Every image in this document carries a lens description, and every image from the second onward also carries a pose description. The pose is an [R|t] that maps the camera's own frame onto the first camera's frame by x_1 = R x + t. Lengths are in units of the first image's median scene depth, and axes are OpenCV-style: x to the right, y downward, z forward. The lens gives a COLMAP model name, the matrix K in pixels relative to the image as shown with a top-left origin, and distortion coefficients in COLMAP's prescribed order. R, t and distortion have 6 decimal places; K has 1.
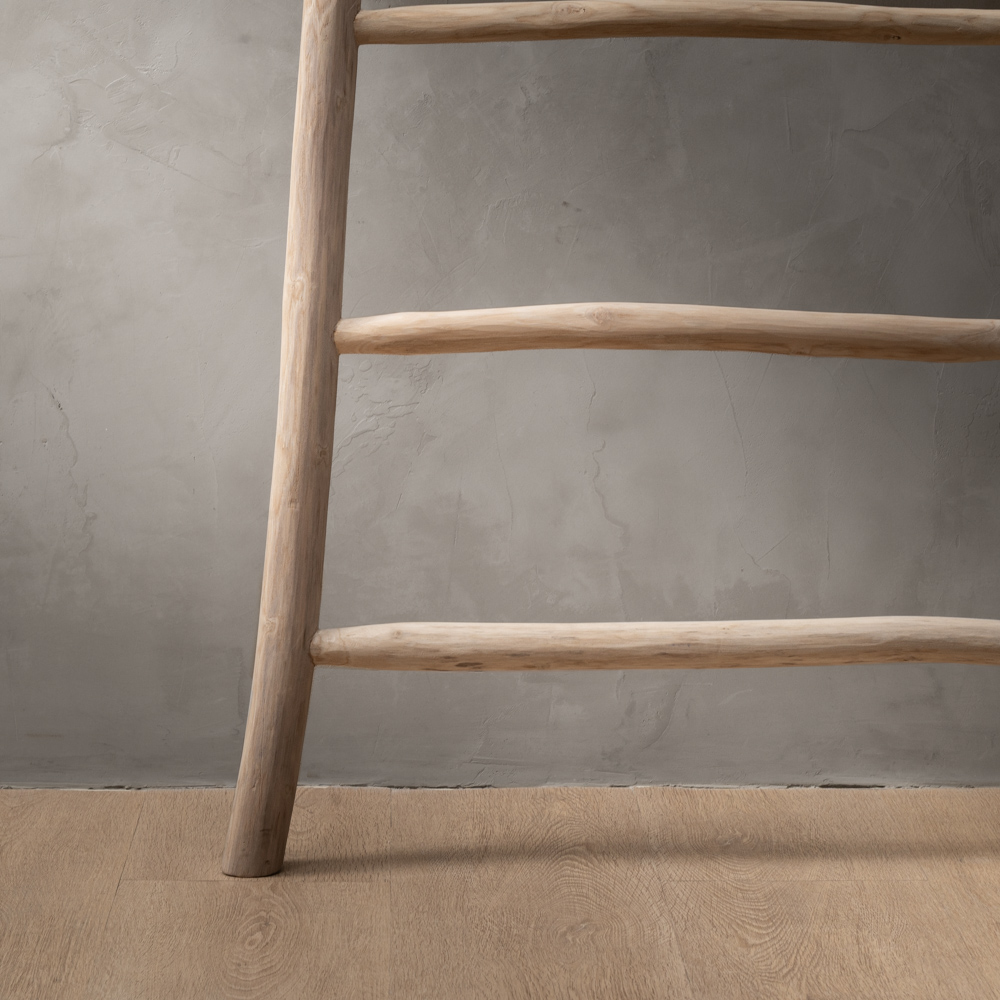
lens RADIAL K [[3570.8, 0, 500.1], [0, 3570.8, 499.5], [0, 0, 1]] dist [0.005821, 0.000000]
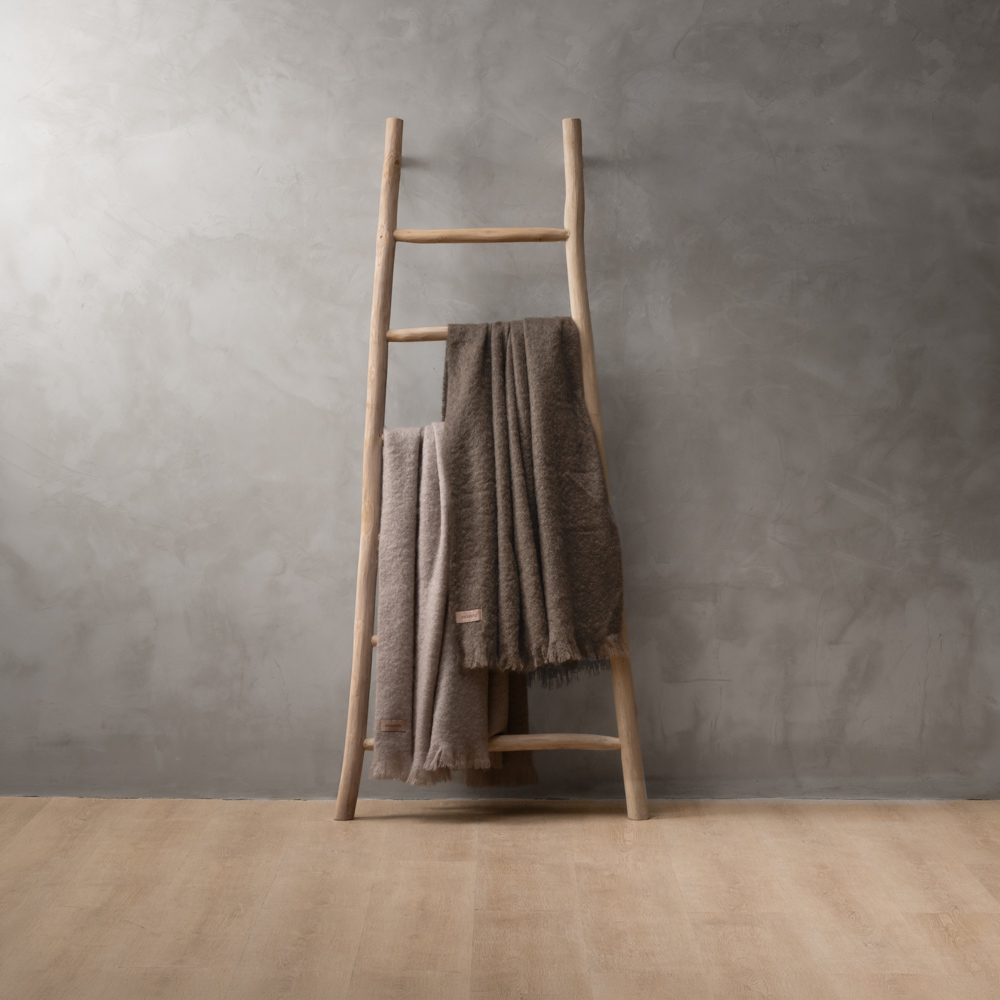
lens RADIAL K [[2848.2, 0, 491.8], [0, 2848.2, 501.4], [0, 0, 1]] dist [0.048796, 0.000000]
pose [[0.999084, -0.007061, -0.042203, 0.158541], [0.002952, 0.995314, -0.096648, 0.070282], [0.042687, 0.096435, 0.994423, -1.406762]]
